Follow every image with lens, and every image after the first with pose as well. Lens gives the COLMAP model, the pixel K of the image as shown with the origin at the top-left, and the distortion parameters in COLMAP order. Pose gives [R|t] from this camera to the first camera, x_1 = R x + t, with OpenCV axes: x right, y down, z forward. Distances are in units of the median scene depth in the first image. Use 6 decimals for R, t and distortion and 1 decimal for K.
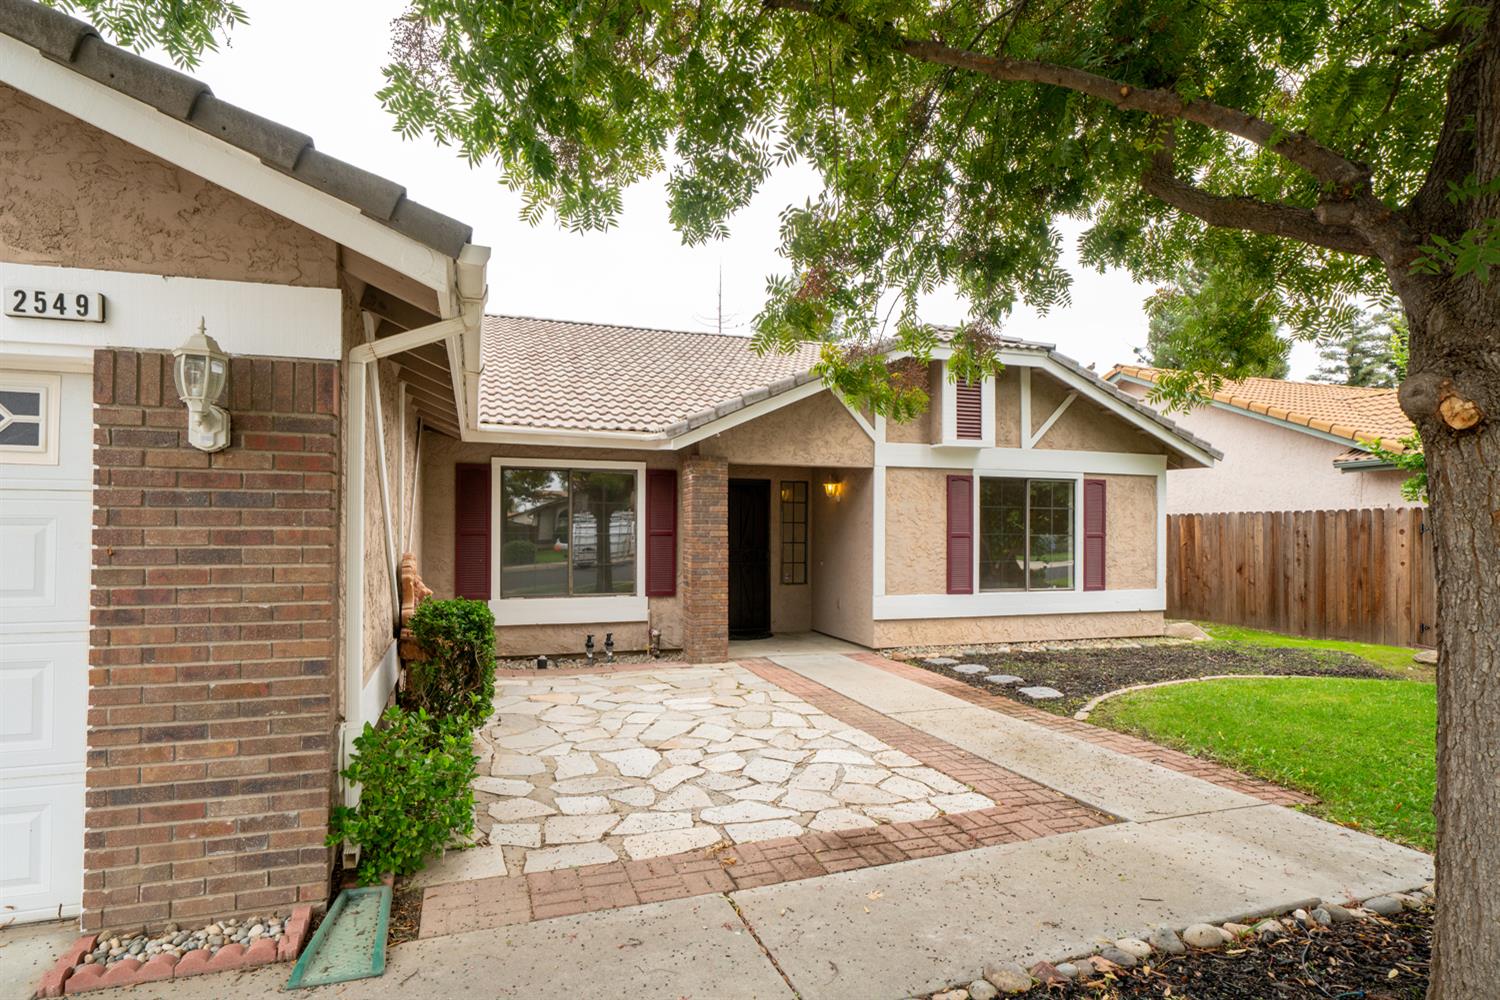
lens RADIAL K [[774.6, 0, 746.3], [0, 774.6, 527.5], [0, 0, 1]] dist [0.002530, 0.000757]
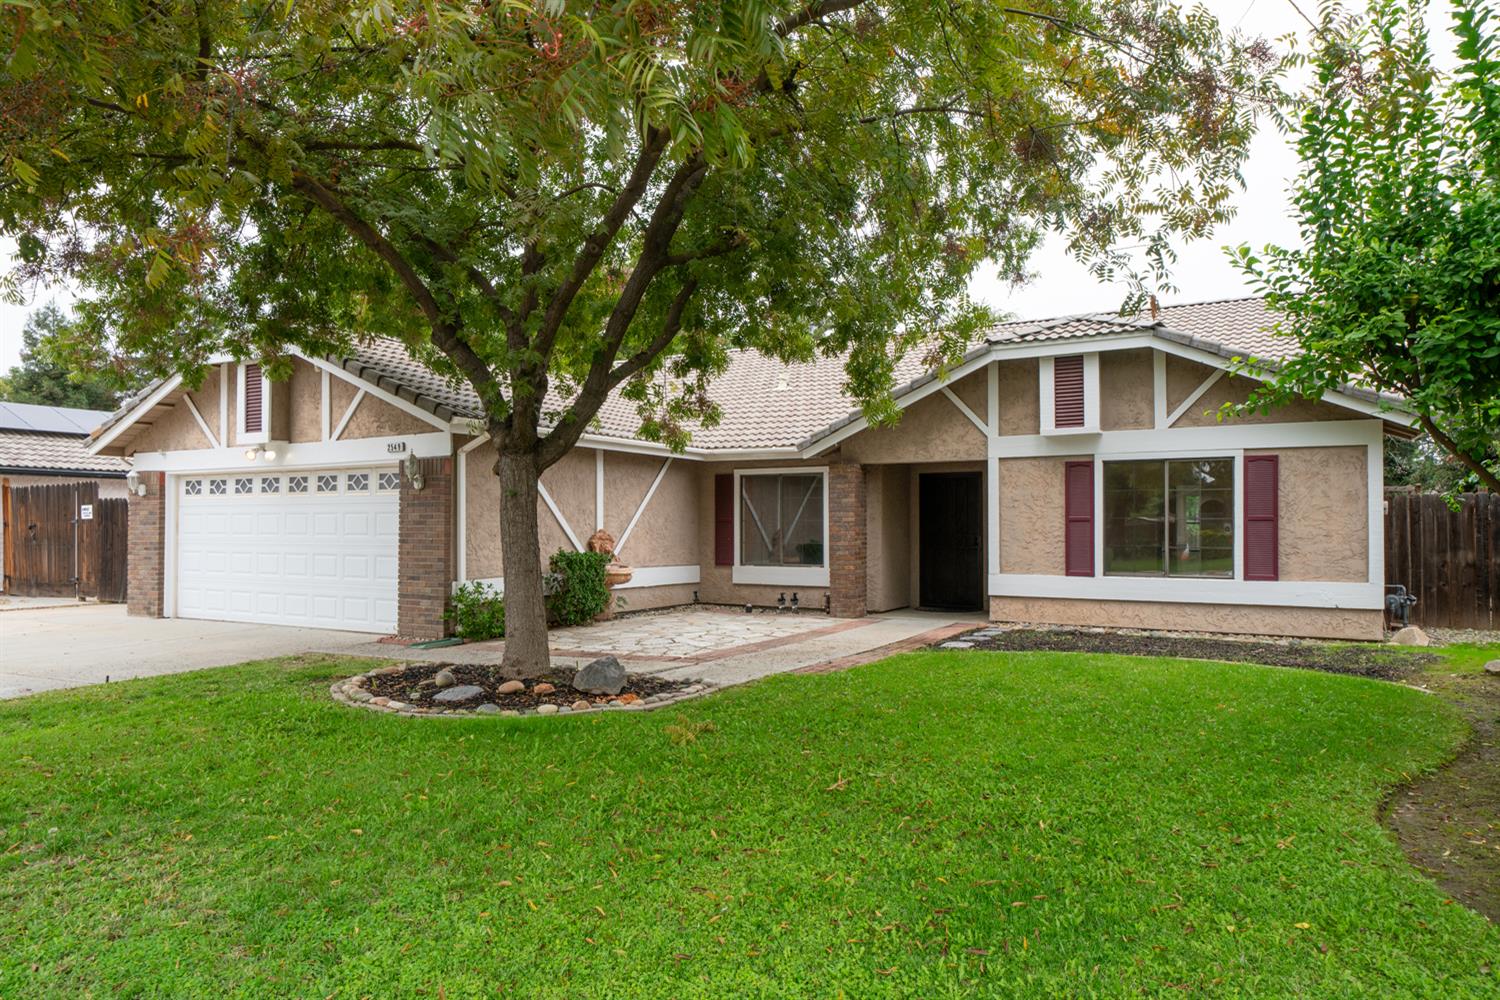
lens RADIAL K [[955.0, 0, 745.0], [0, 955.0, 528.1], [0, 0, 1]] dist [-0.001136, -0.000918]
pose [[0.669729, -0.004924, -0.742589, 0.927623], [0.004590, 0.999986, -0.002490, 0.022866], [0.742591, -0.001741, 0.669742, -0.185252]]
